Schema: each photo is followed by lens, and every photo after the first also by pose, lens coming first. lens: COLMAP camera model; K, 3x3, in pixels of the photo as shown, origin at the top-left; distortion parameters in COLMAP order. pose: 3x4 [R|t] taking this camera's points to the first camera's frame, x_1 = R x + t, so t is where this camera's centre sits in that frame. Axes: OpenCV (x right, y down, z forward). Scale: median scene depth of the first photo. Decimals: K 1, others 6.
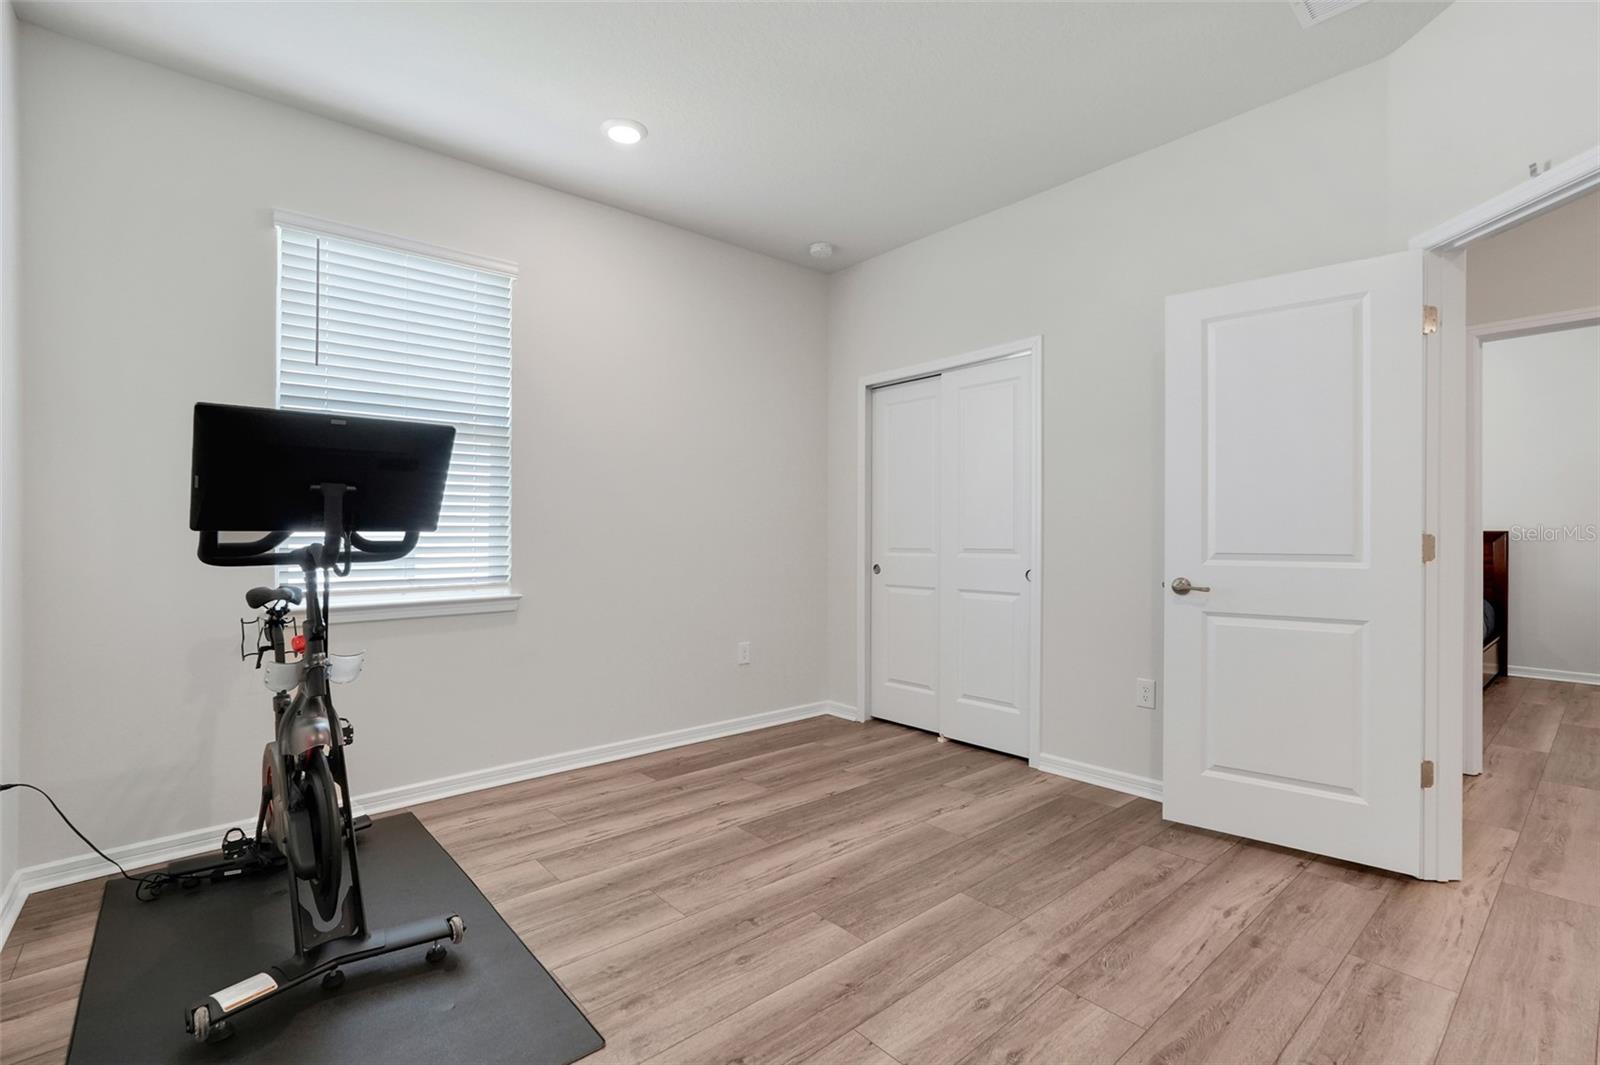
lens RADIAL K [[712.2, 0, 810.5], [0, 712.2, 524.6], [0, 0, 1]] dist [-0.007628, 0.002639]
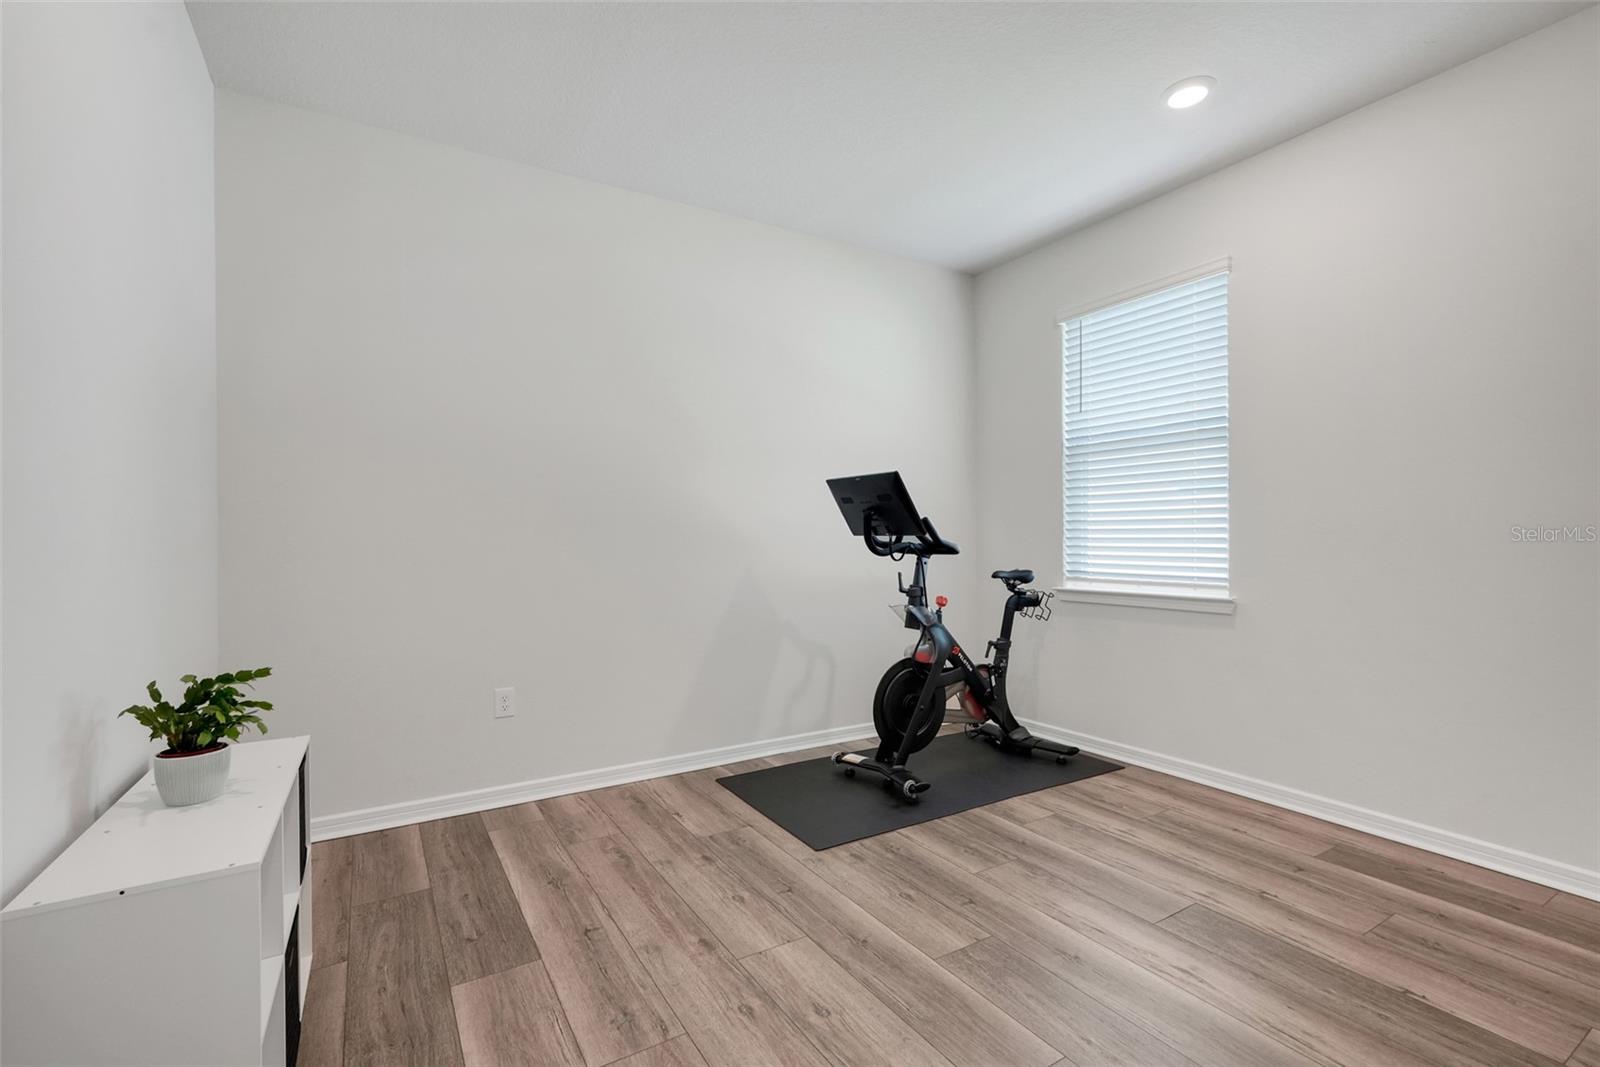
lens RADIAL K [[712.2, 0, 806.4], [0, 712.2, 532.4], [0, 0, 1]] dist [-0.007628, 0.002639]
pose [[-0.154391, -0.005139, -0.987997, 0.713389], [0.018395, 0.999798, -0.008075, 0.006474], [0.987839, -0.019421, -0.154265, 0.662351]]
